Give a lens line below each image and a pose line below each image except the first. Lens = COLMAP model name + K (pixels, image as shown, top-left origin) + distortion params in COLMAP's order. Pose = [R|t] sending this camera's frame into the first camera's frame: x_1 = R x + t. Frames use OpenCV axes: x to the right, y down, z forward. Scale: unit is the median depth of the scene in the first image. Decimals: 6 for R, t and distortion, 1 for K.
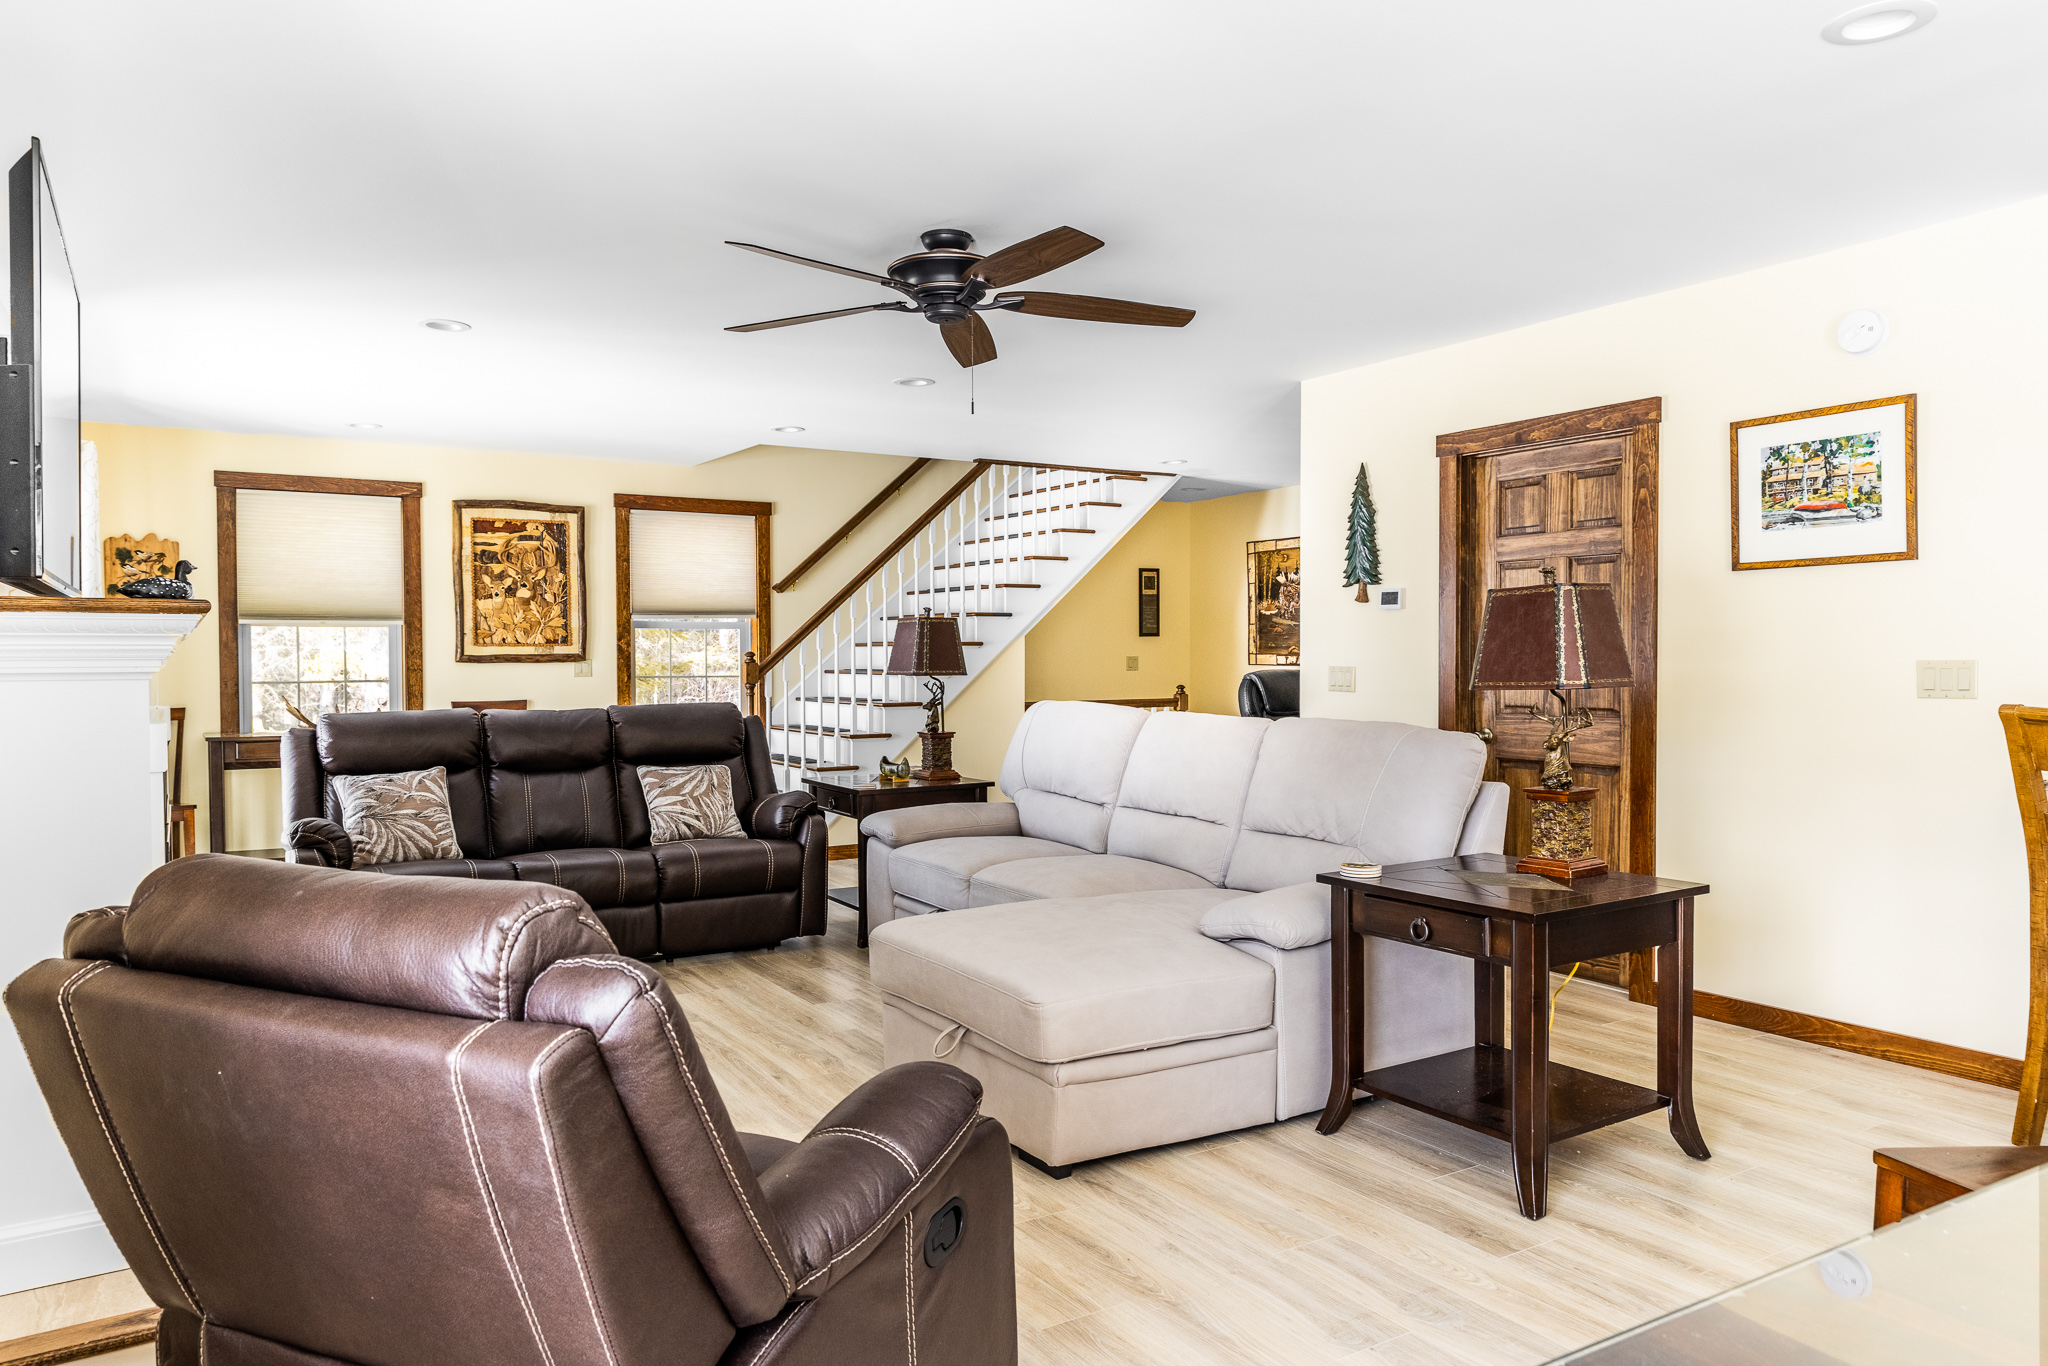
lens RADIAL K [[1396.5, 0, 1021.9], [0, 1396.5, 684.9], [0, 0, 1]] dist [0.017822, -0.008419]
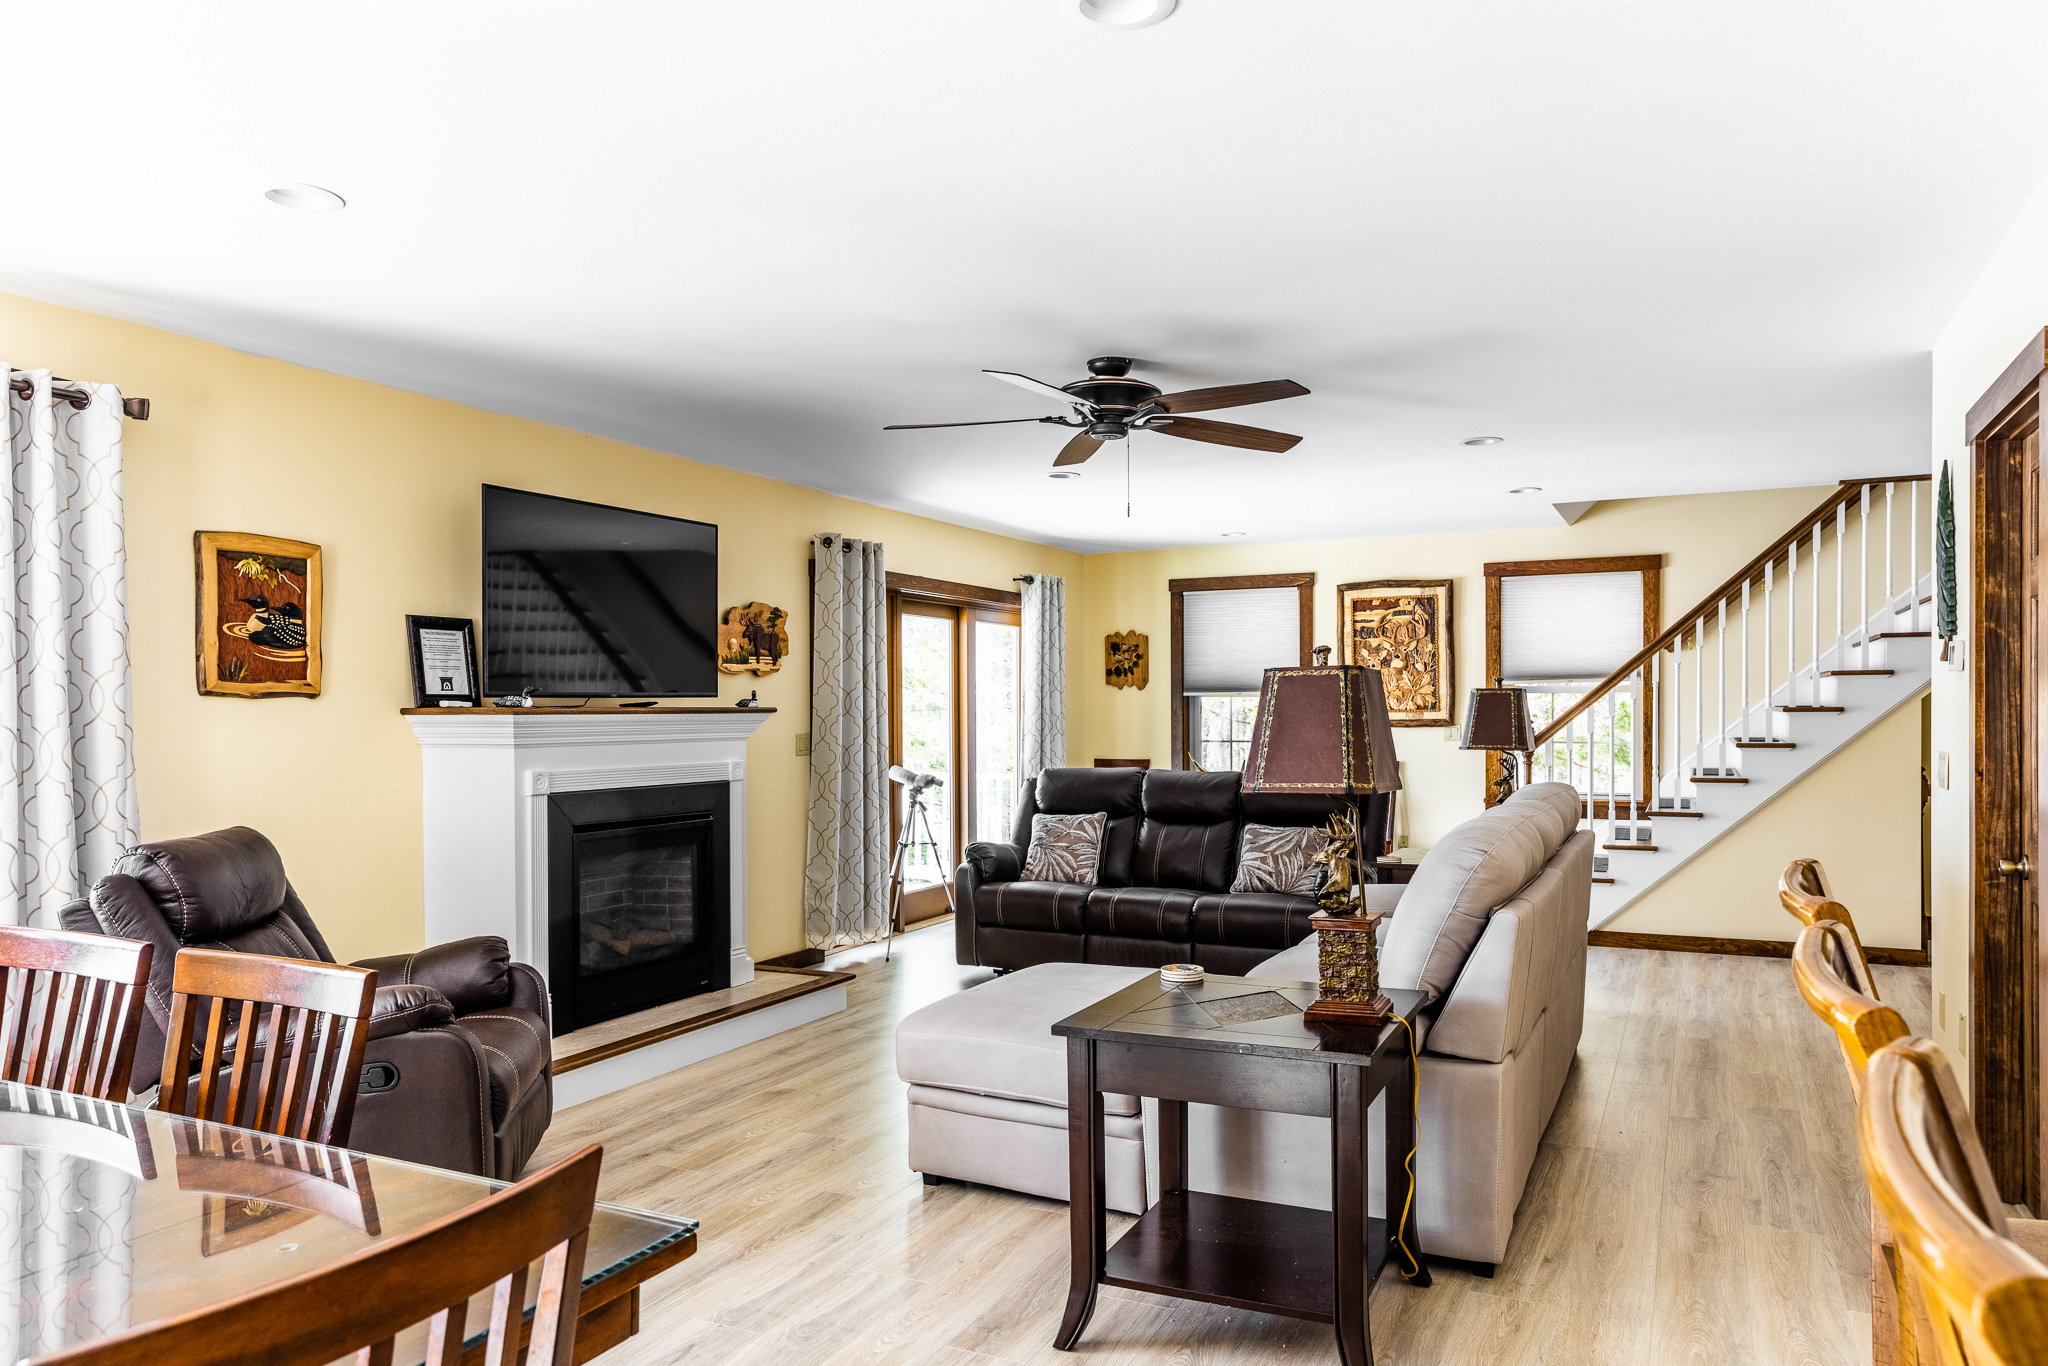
lens RADIAL K [[1396.5, 0, 1008.8], [0, 1396.5, 717.5], [0, 0, 1]] dist [0.017822, -0.008419]
pose [[0.524485, 0.005262, -0.851403, 0.592561], [-0.015498, 0.999874, -0.003367, -0.021430], [0.851279, 0.014961, 0.524501, 0.240304]]
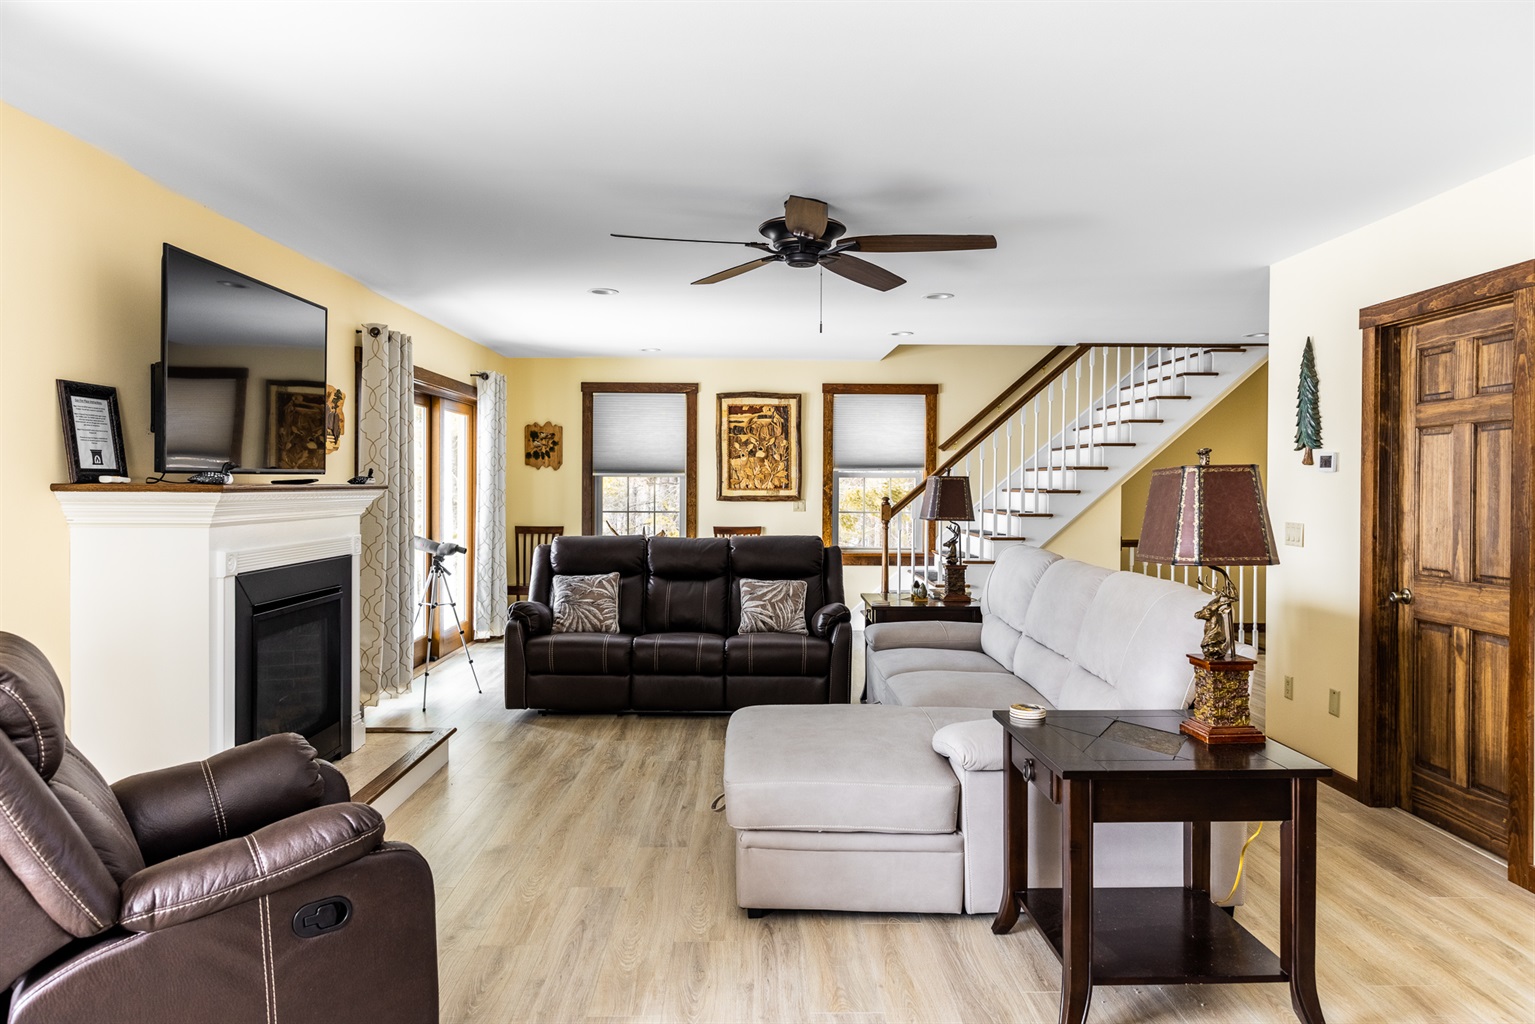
lens RADIAL K [[1039.7, 0, 756.4], [0, 1039.7, 491.6], [0, 0, 1]] dist [0.009429, 0.005291]
pose [[0.855733, 0.012029, -0.517277, 0.296372], [-0.019858, 0.999757, -0.009602, -0.022069], [0.517036, 0.018489, 0.855764, 0.085728]]
